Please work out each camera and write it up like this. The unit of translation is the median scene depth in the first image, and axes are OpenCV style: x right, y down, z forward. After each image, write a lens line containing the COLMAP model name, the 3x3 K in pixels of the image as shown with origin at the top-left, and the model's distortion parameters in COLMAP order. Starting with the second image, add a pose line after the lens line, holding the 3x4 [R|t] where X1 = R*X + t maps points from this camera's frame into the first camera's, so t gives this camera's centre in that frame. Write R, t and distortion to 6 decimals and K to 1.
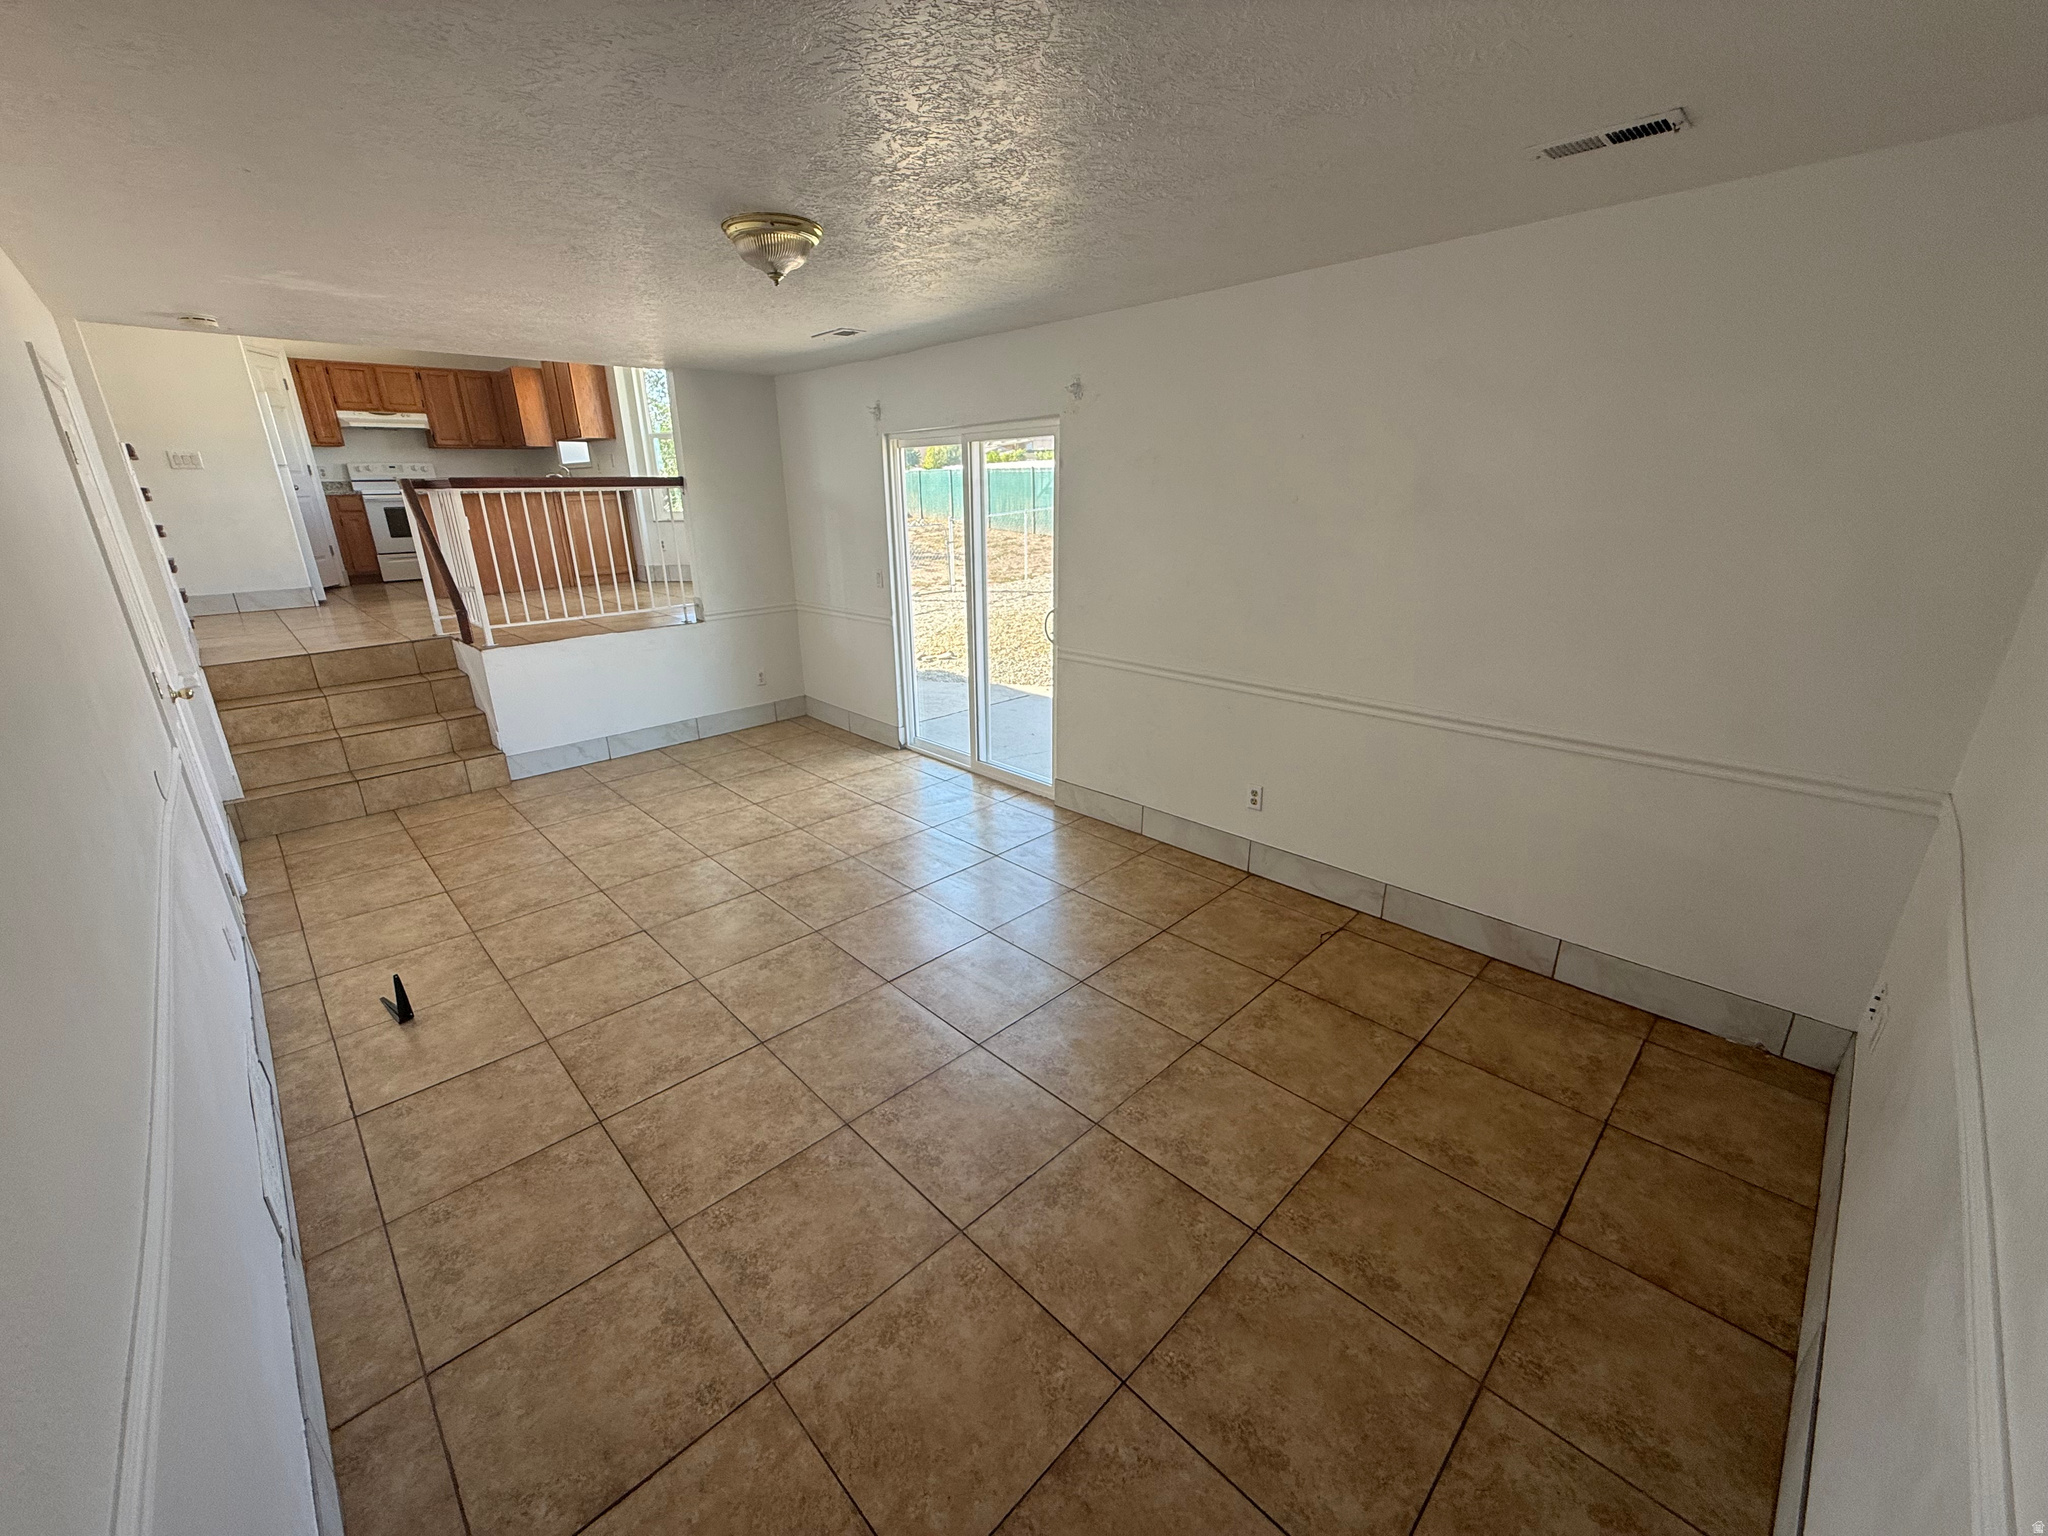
lens RADIAL K [[817.9, 0, 1014.9], [0, 817.9, 766.7], [0, 0, 1]] dist [-0.001067, 0.000013]
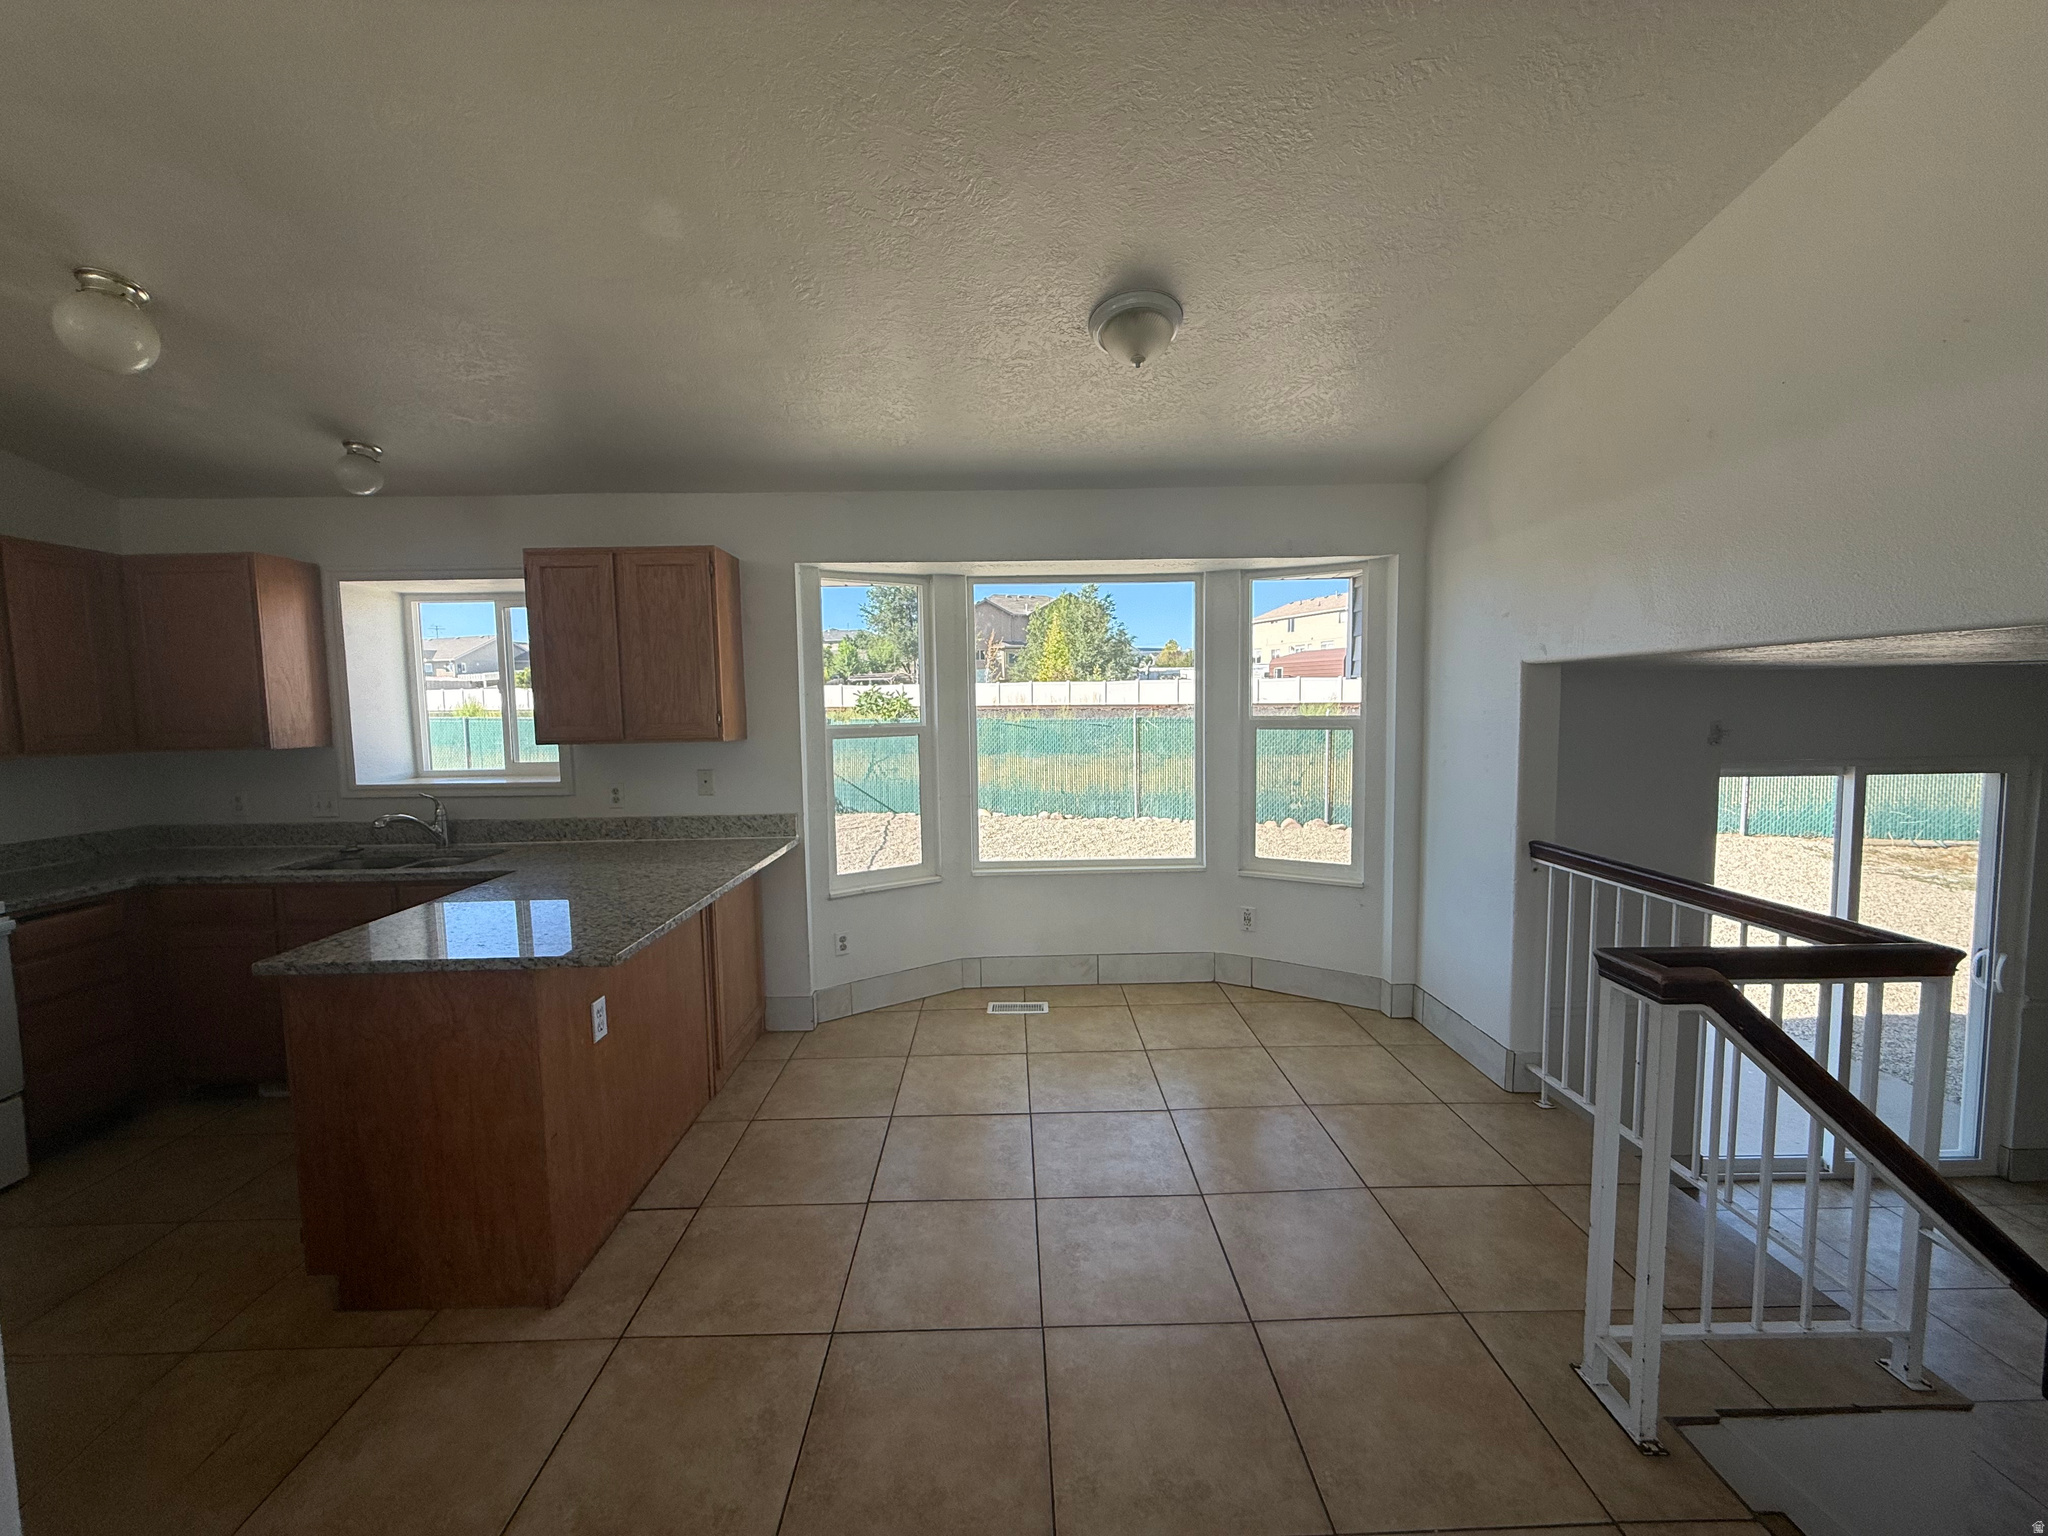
lens RADIAL K [[817.9, 0, 1018.7], [0, 817.9, 768.7], [0, 0, 1]] dist [-0.001067, 0.000013]
pose [[0.685033, -0.055193, 0.726418, -0.665905], [0.244231, 0.956822, -0.157617, -0.254187], [-0.686353, 0.285387, 0.668935, 0.547452]]
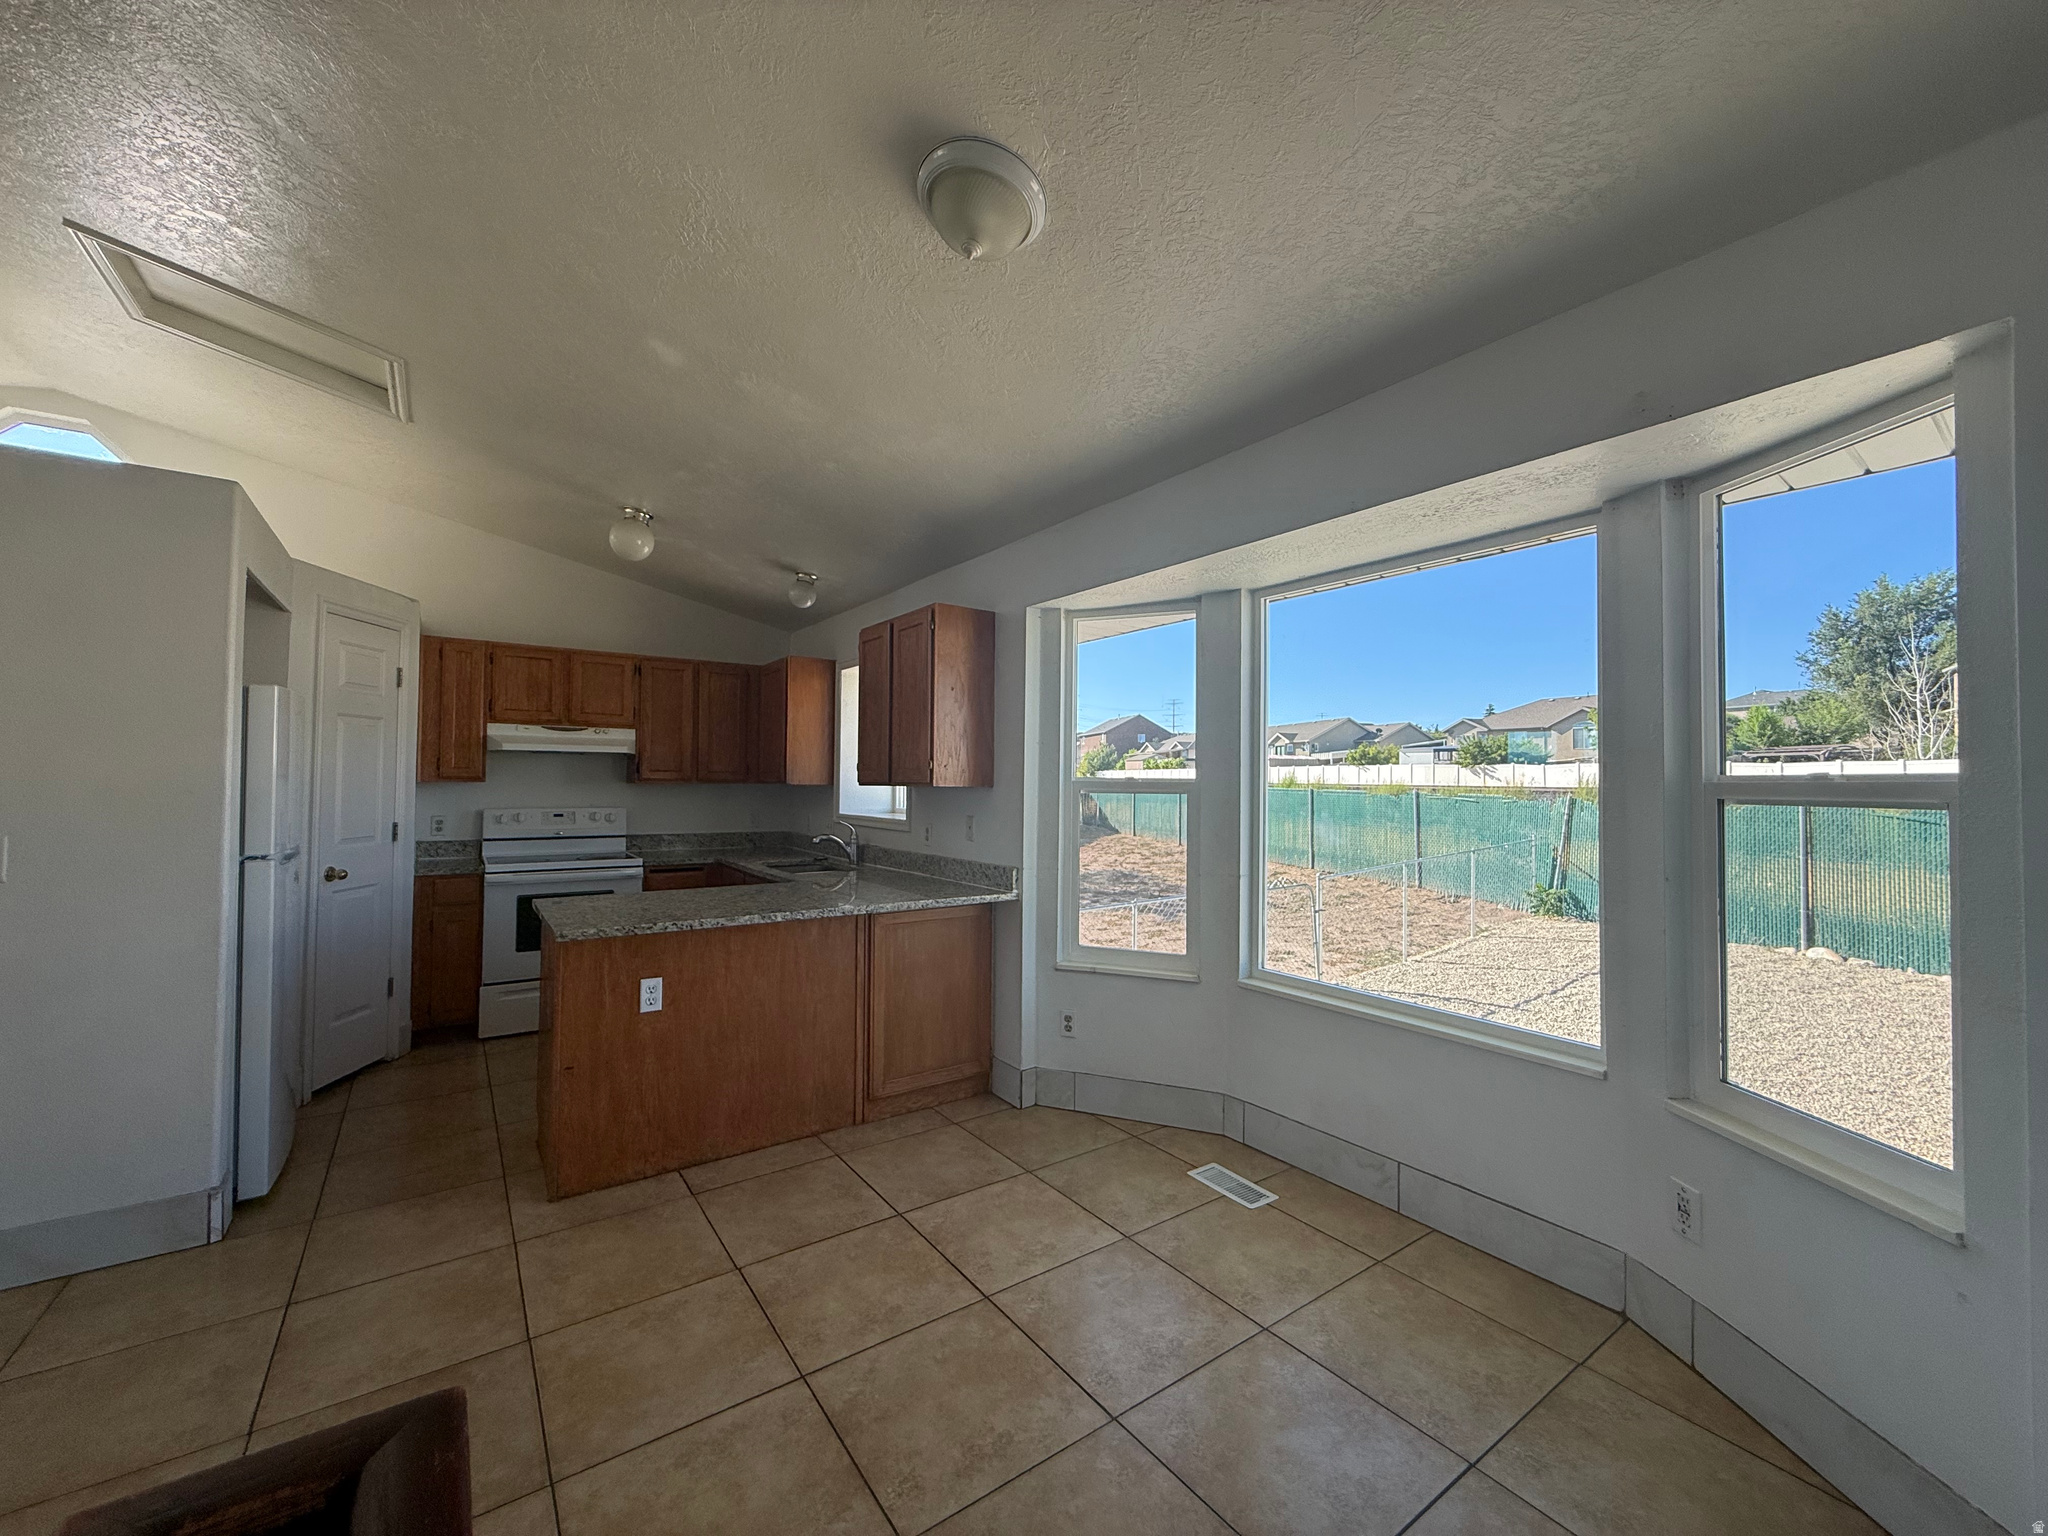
lens RADIAL K [[817.9, 0, 1025.7], [0, 817.9, 765.3], [0, 0, 1]] dist [-0.001067, 0.000013]
pose [[0.987213, 0.019177, -0.158251, -0.365969], [-0.073335, 0.936086, -0.344042, -0.235458], [0.141539, 0.351248, 0.925522, 0.527167]]
